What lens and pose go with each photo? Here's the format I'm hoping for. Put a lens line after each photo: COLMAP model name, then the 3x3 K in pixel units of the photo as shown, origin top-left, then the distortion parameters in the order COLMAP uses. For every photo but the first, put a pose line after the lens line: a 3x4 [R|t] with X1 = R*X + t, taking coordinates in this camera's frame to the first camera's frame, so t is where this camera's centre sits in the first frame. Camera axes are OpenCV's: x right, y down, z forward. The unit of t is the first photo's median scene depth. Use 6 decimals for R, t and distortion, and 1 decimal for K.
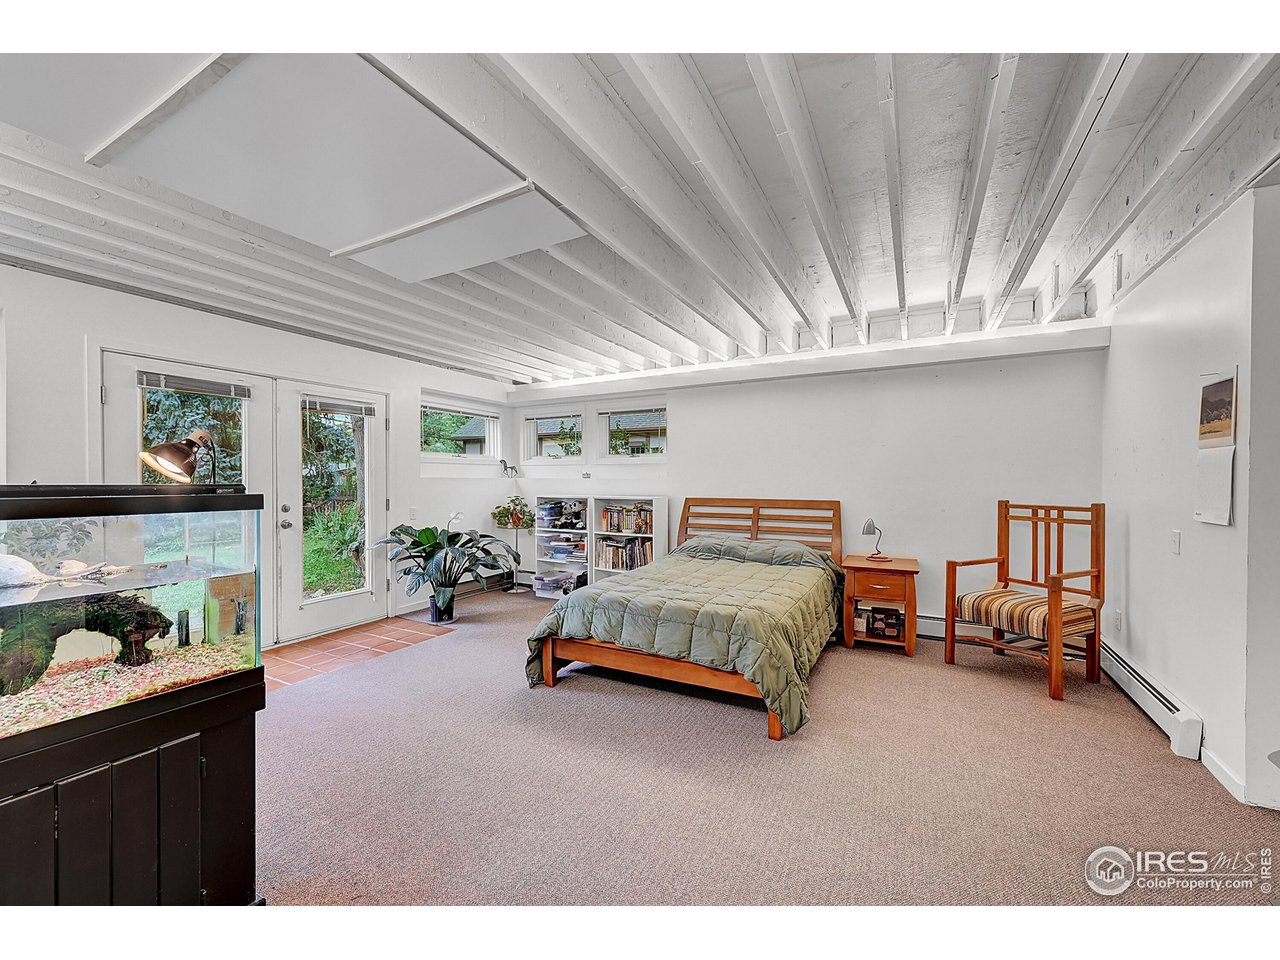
lens RADIAL K [[506.9, 0, 644.2], [0, 506.9, 484.4], [0, 0, 1]] dist [0.000152, 0.000005]
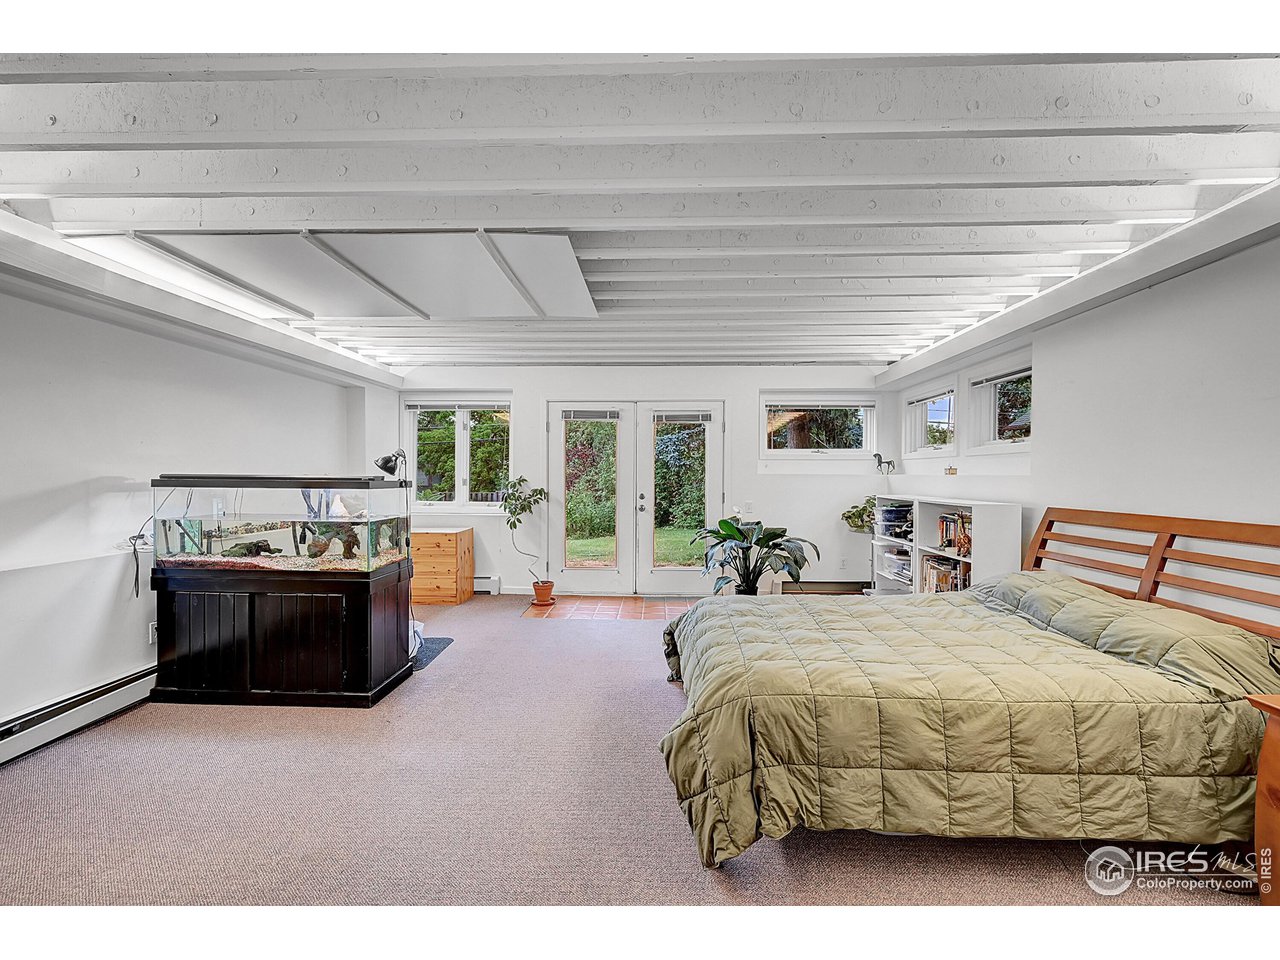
lens RADIAL K [[506.9, 0, 644.2], [0, 506.9, 484.4], [0, 0, 1]] dist [0.000152, 0.000005]
pose [[0.444700, 0.016565, -0.895526, 0.444550], [-0.013230, 0.999841, 0.011925, -0.001278], [0.895582, 0.006545, 0.444849, 0.344503]]
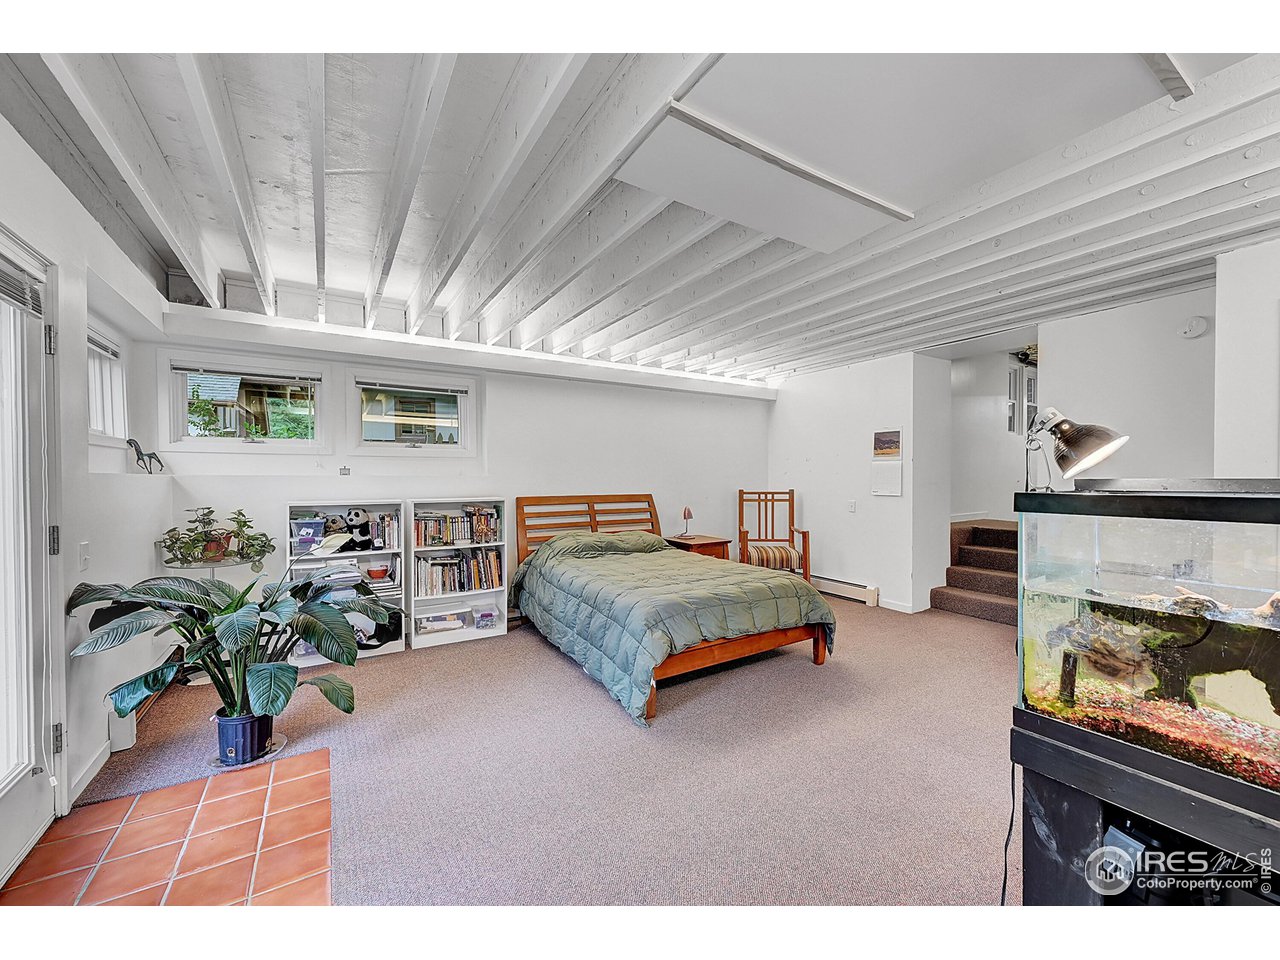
lens RADIAL K [[517.9, 0, 640.0], [0, 517.9, 480.0], [0, 0, 1]] dist [0.018304, 0.000035]
pose [[0.503198, -0.011273, 0.864098, -0.658958], [0.008850, 0.999930, 0.007891, -0.009738], [-0.864126, 0.003676, 0.503262, 0.389265]]
